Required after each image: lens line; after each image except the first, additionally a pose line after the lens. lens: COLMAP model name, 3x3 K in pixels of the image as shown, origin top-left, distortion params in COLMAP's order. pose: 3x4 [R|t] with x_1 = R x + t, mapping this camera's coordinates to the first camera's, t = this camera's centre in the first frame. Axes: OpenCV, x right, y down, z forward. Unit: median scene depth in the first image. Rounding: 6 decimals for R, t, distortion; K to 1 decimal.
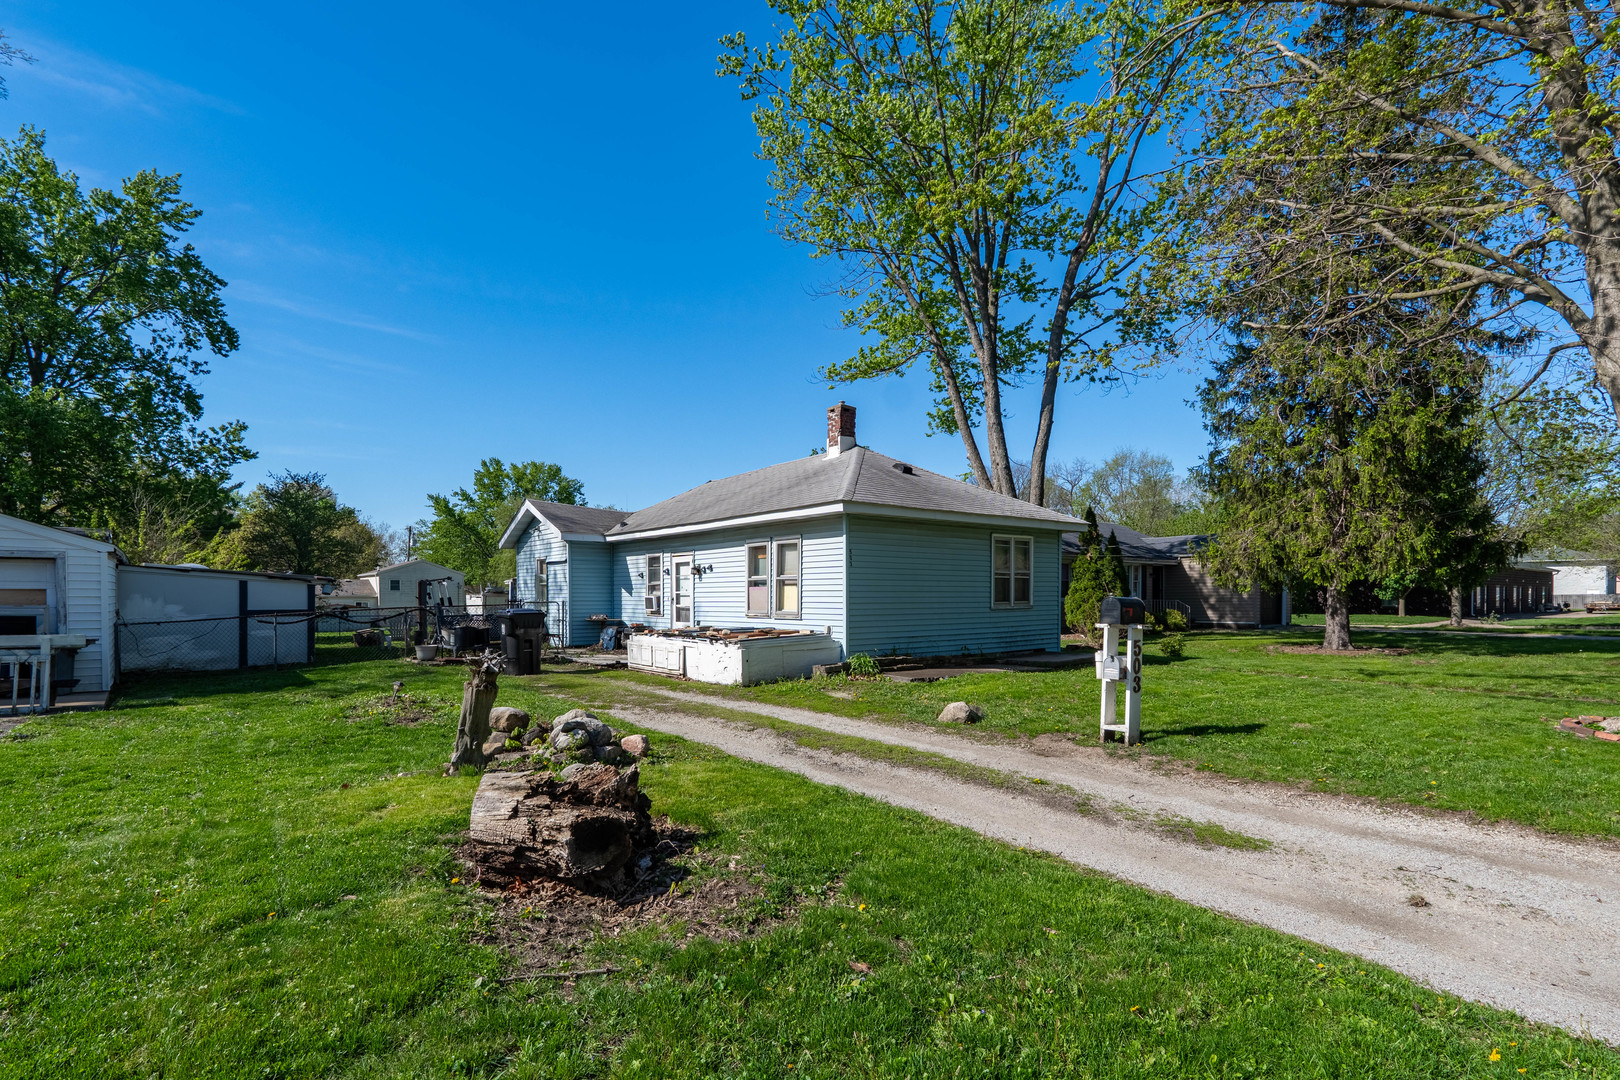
lens RADIAL K [[770.6, 0, 813.3], [0, 770.6, 604.0], [0, 0, 1]] dist [0.000785, 0.000696]
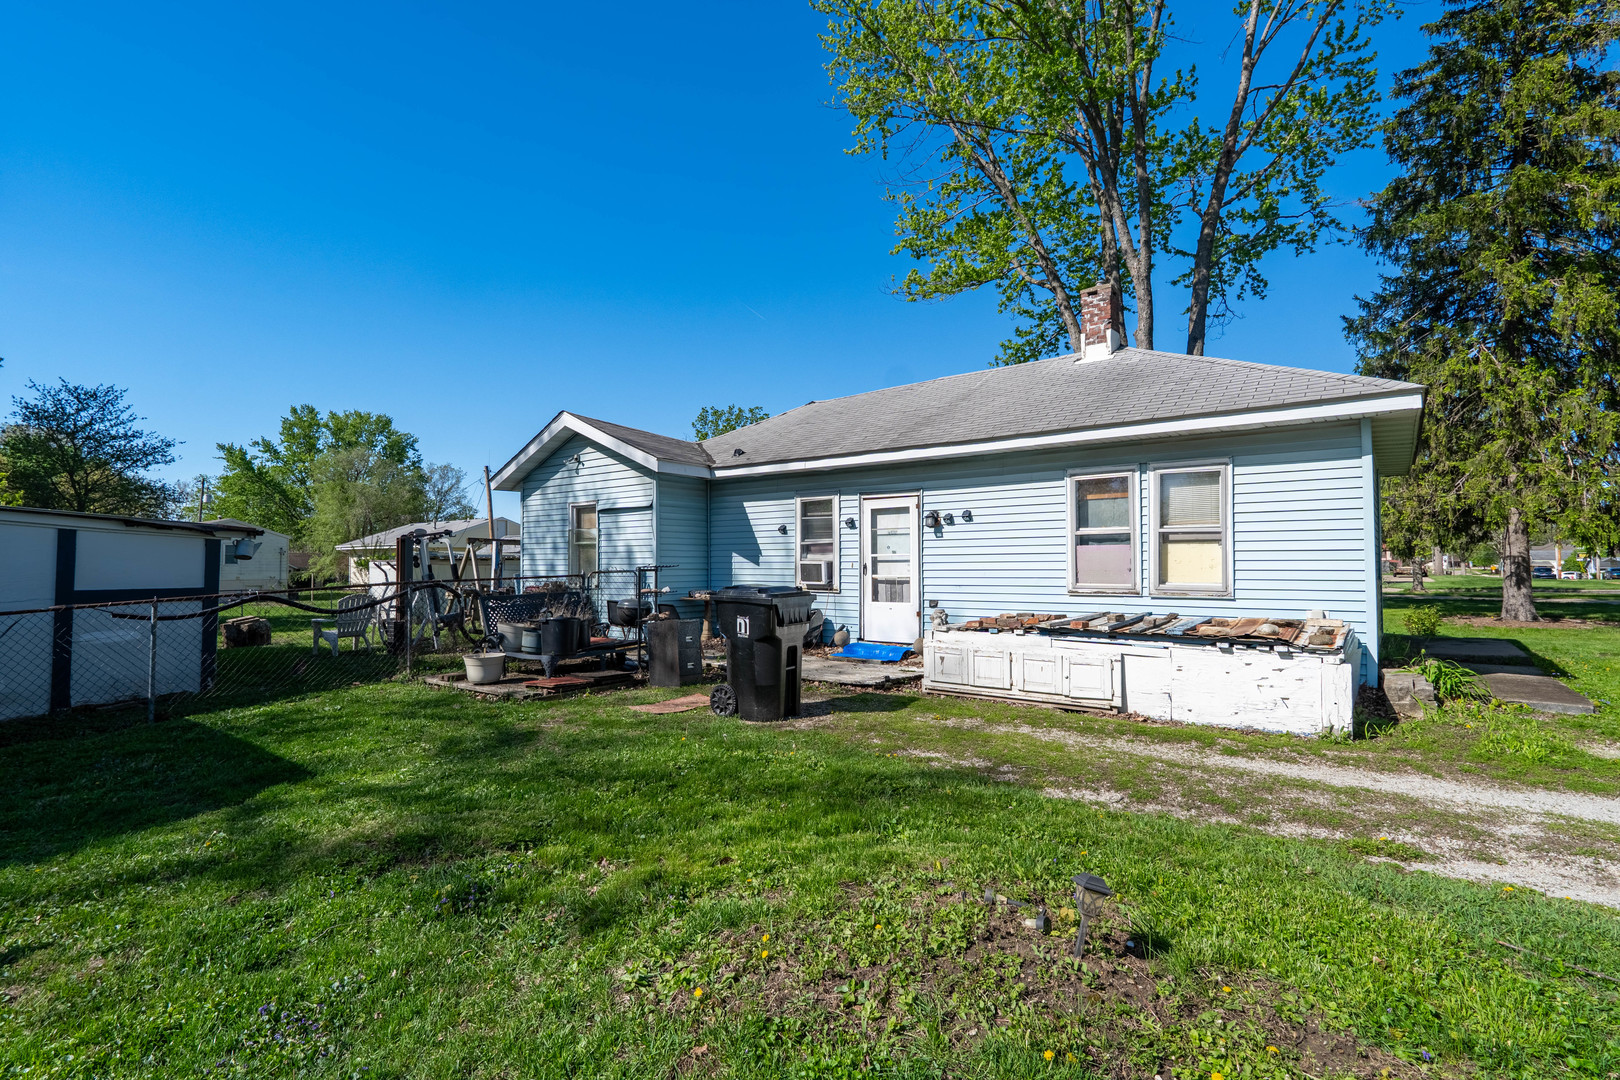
lens RADIAL K [[747.2, 0, 810.0], [0, 747.2, 540.0], [0, 0, 1]] dist [0.000822, 0.000554]
pose [[0.973242, 0.006079, 0.229702, -0.364135], [0.003789, 0.999090, -0.042494, -0.001916], [-0.229752, 0.042227, 0.972333, 0.403556]]
